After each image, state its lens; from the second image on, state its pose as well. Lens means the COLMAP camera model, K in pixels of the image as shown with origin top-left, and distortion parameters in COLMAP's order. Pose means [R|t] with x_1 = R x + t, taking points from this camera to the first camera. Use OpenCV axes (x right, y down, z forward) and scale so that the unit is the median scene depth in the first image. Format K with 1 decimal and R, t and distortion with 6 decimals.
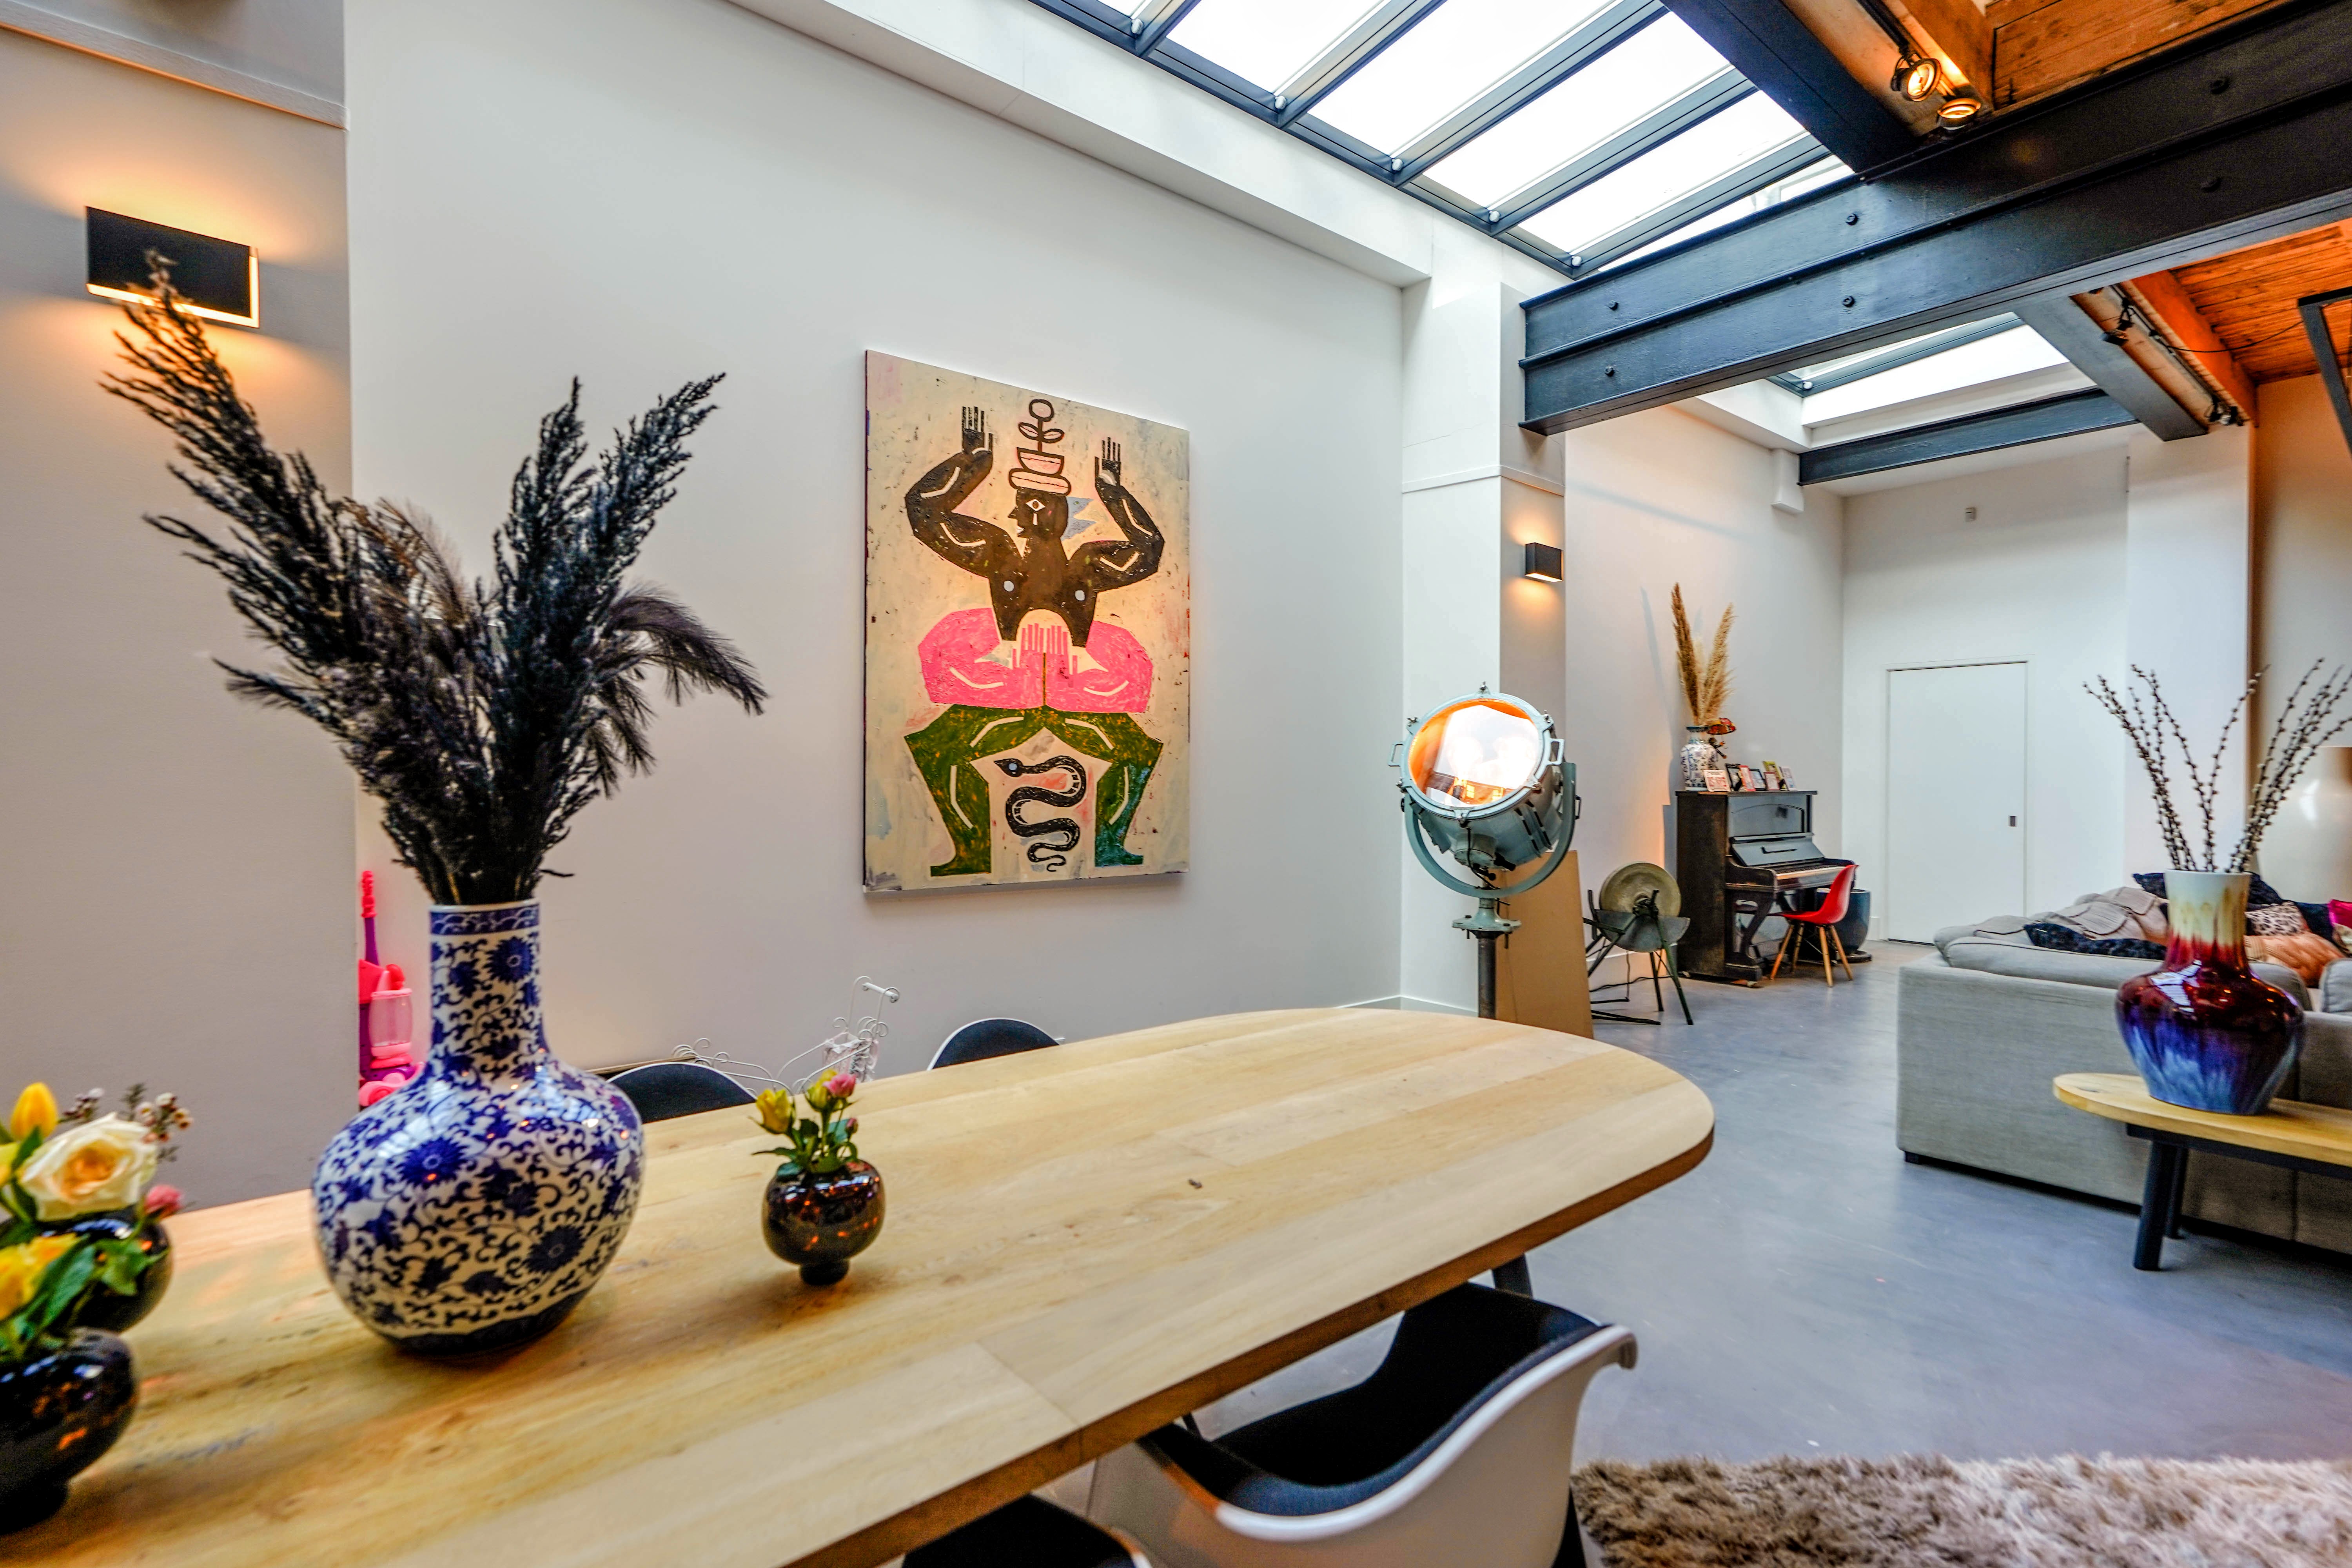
lens RADIAL K [[1057.0, 0, 1172.2], [0, 1057.0, 776.6], [0, 0, 1]] dist [-0.001007, 0.002992]
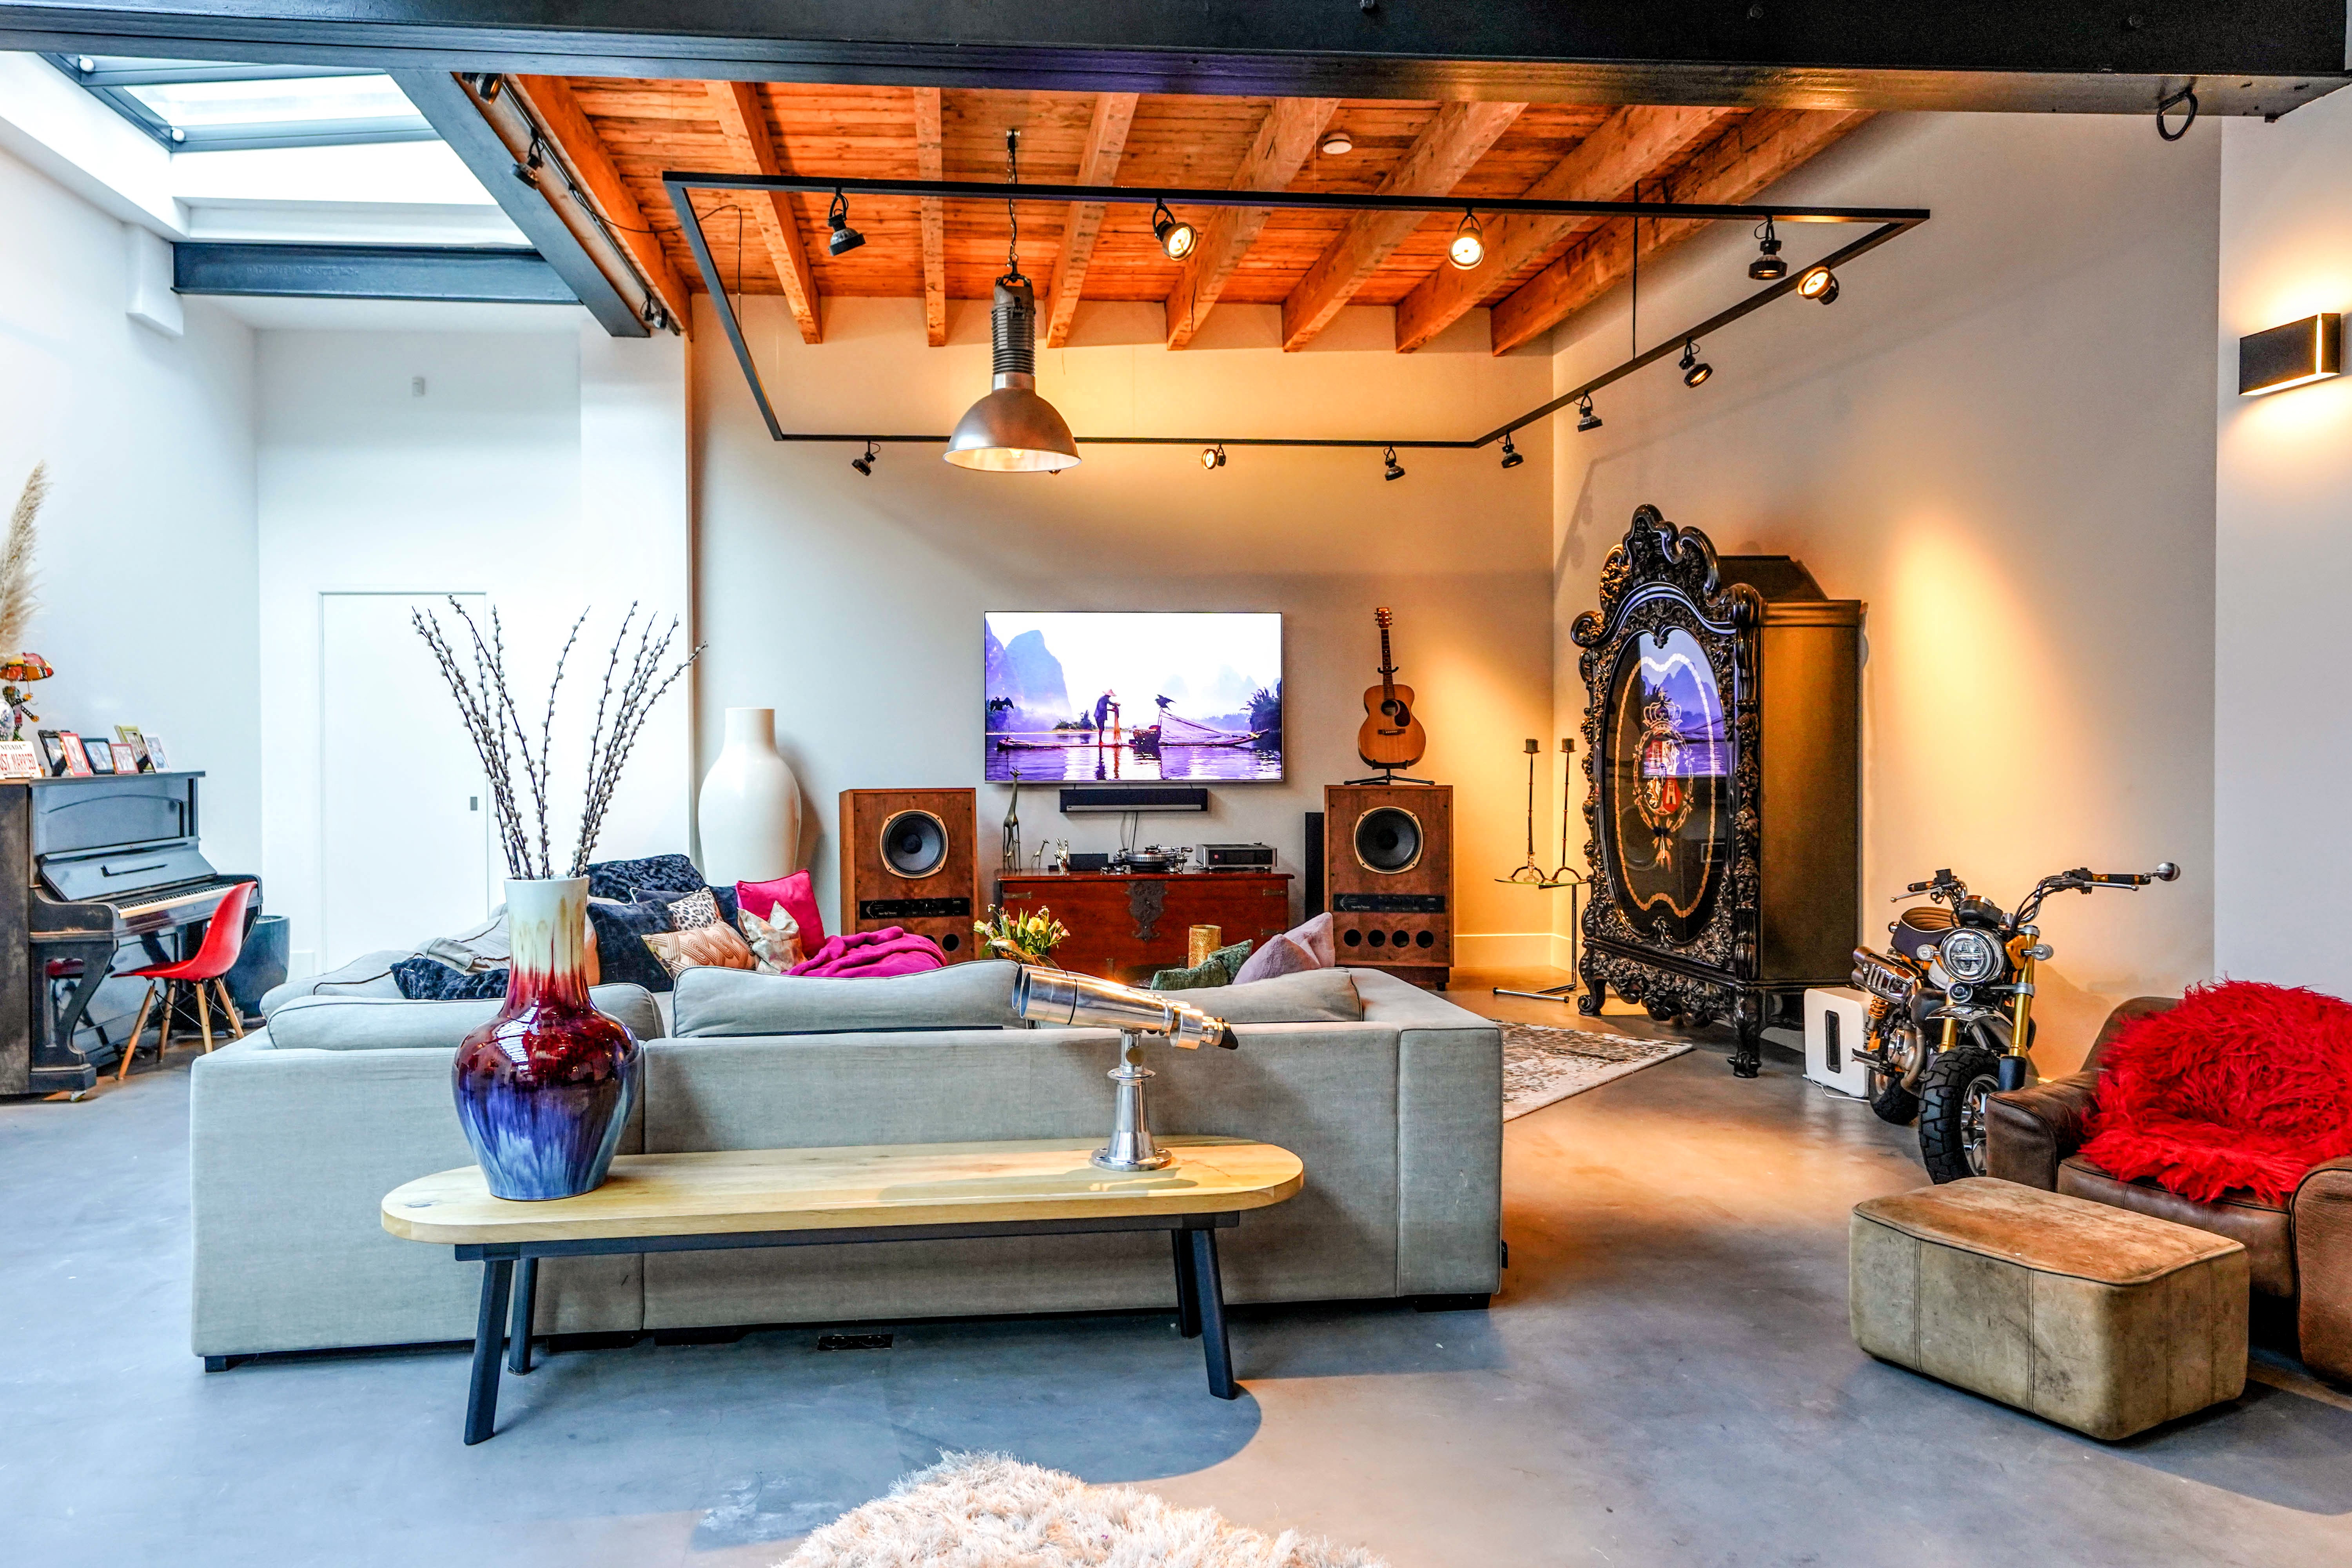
lens RADIAL K [[1576.5, 0, 1061.5], [0, 1576.5, 754.3], [0, 0, 1]] dist [0.030863, -0.006033]
pose [[0.551327, -0.019018, 0.834072, 0.137660], [0.013285, 0.999814, 0.014016, -0.005359], [-0.834183, 0.003354, 0.551477, 0.041750]]
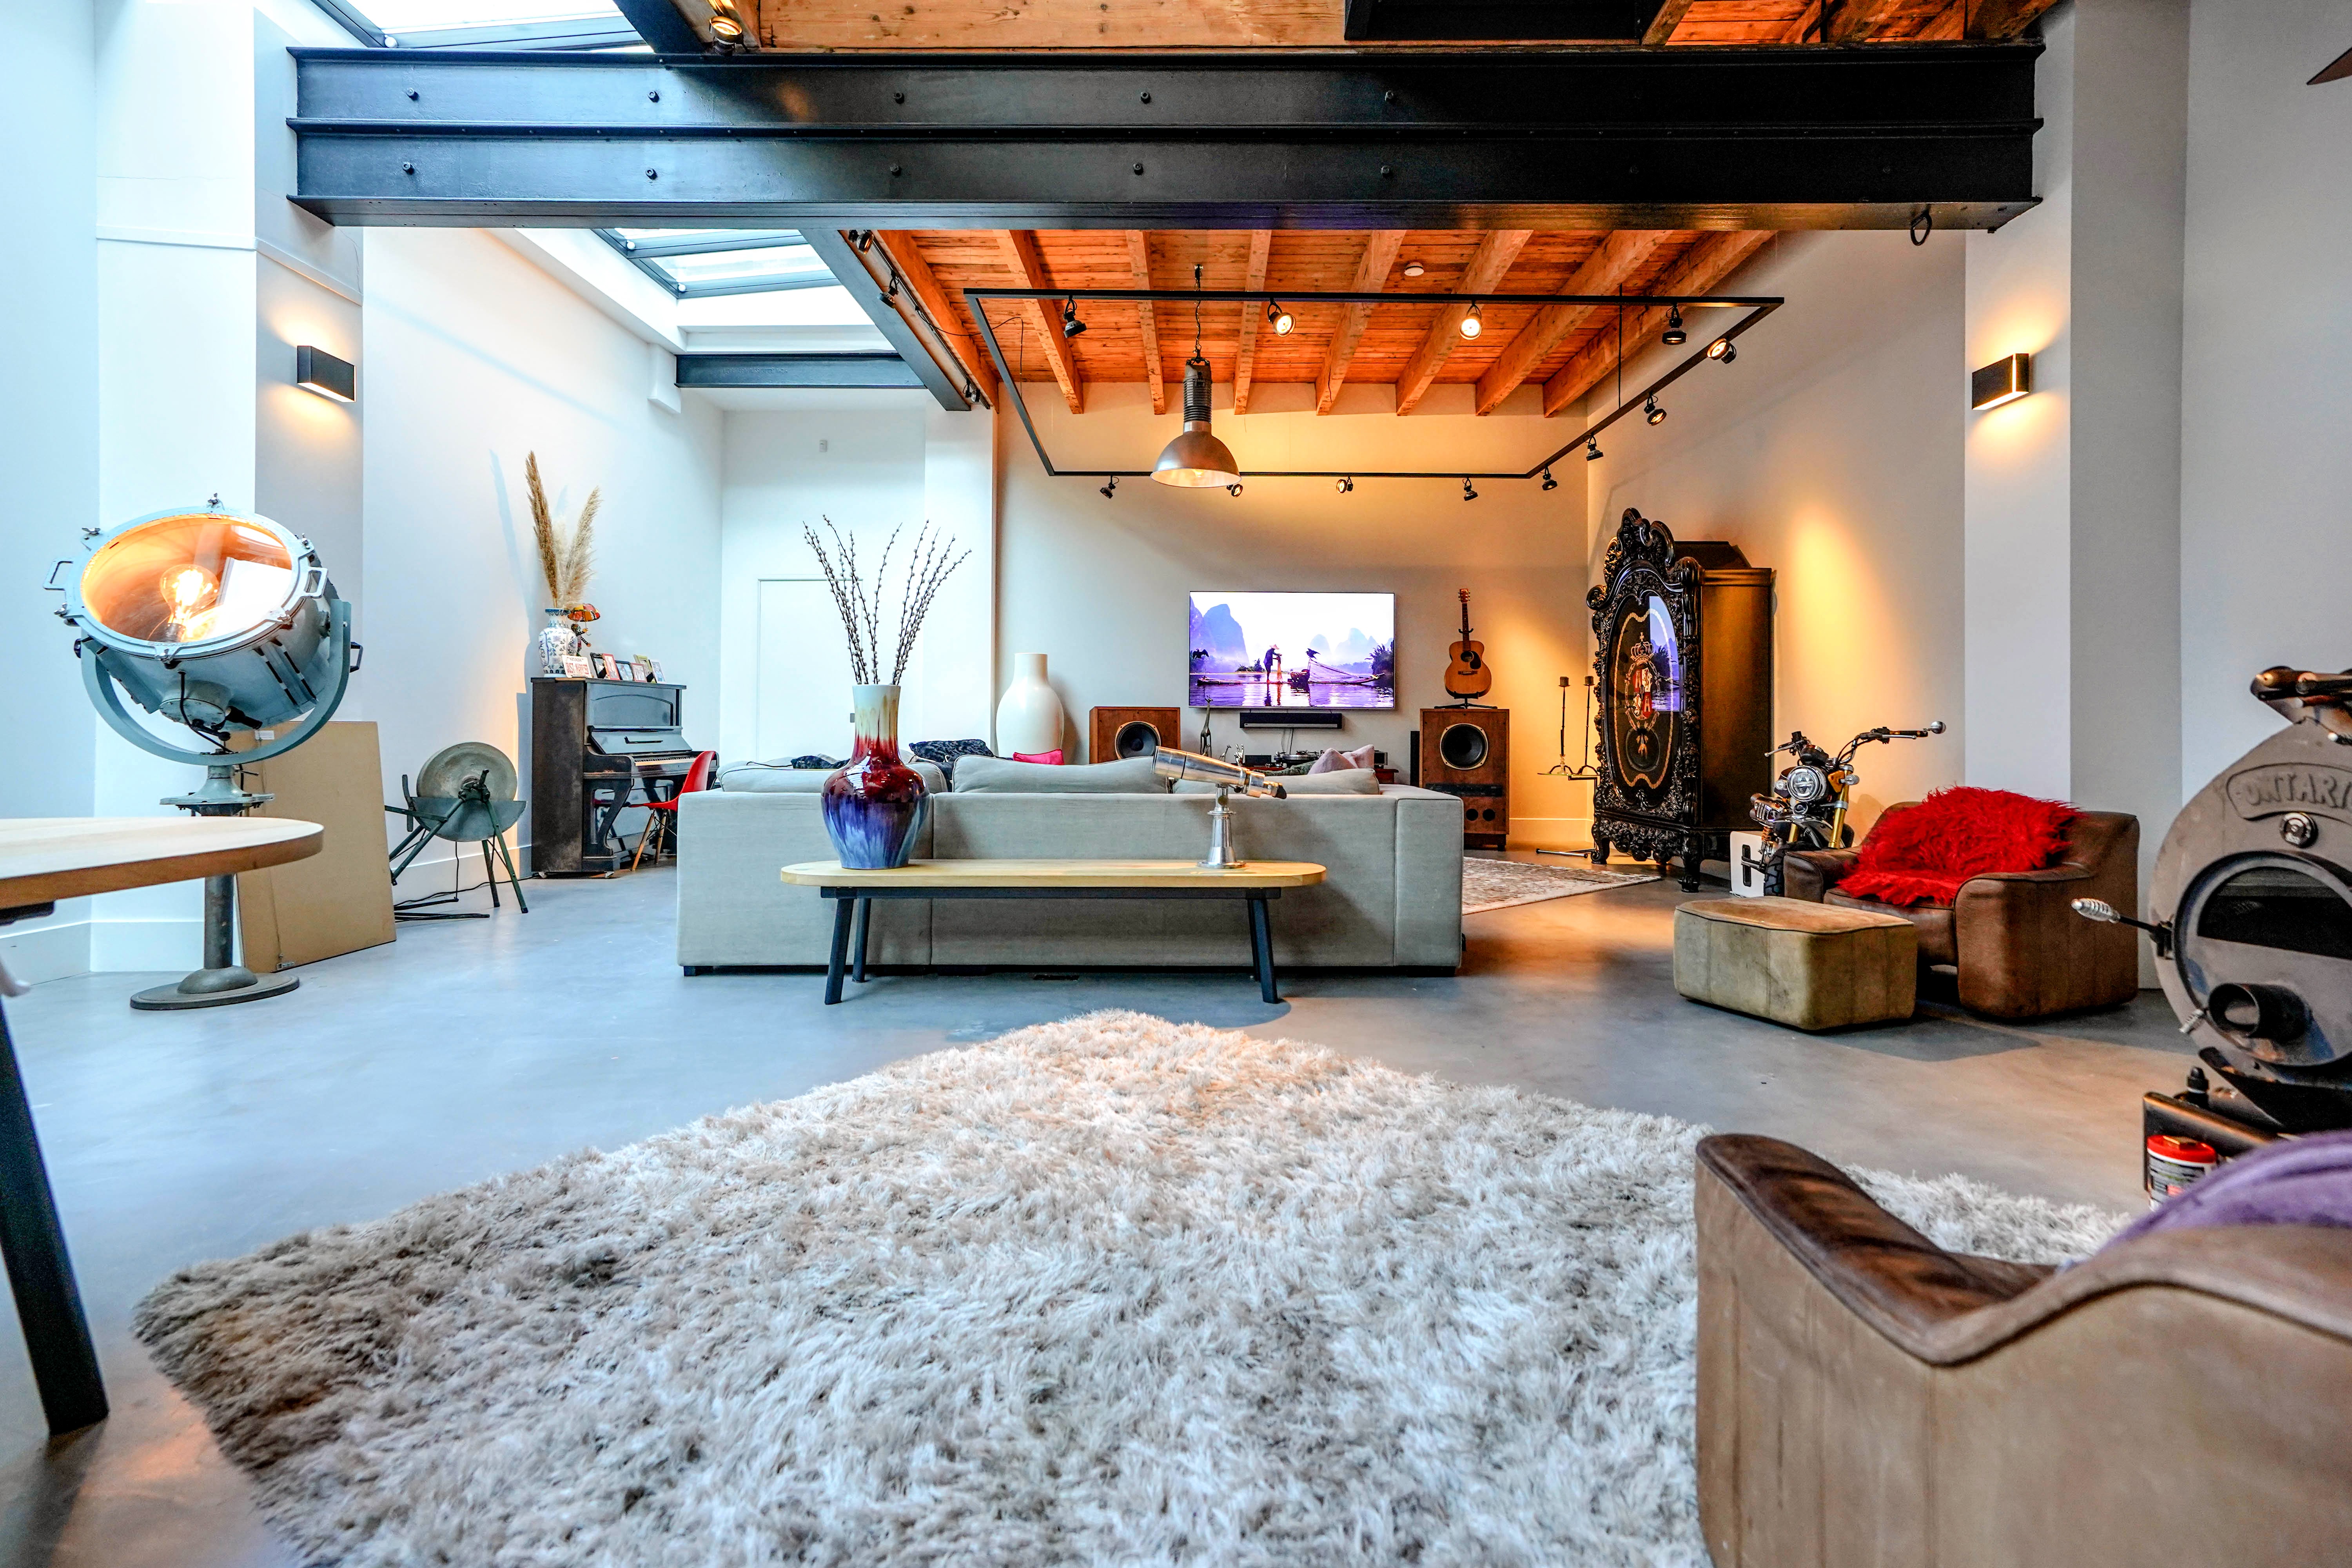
lens RADIAL K [[1150.8, 0, 1179.0], [0, 1150.8, 706.4], [0, 0, 1]] dist [0.000014, 0.004746]
pose [[0.623755, 0.007334, 0.781586, 0.063649], [0.003931, 0.999914, -0.012520, 0.075818], [-0.781610, 0.010882, 0.623672, -0.091621]]
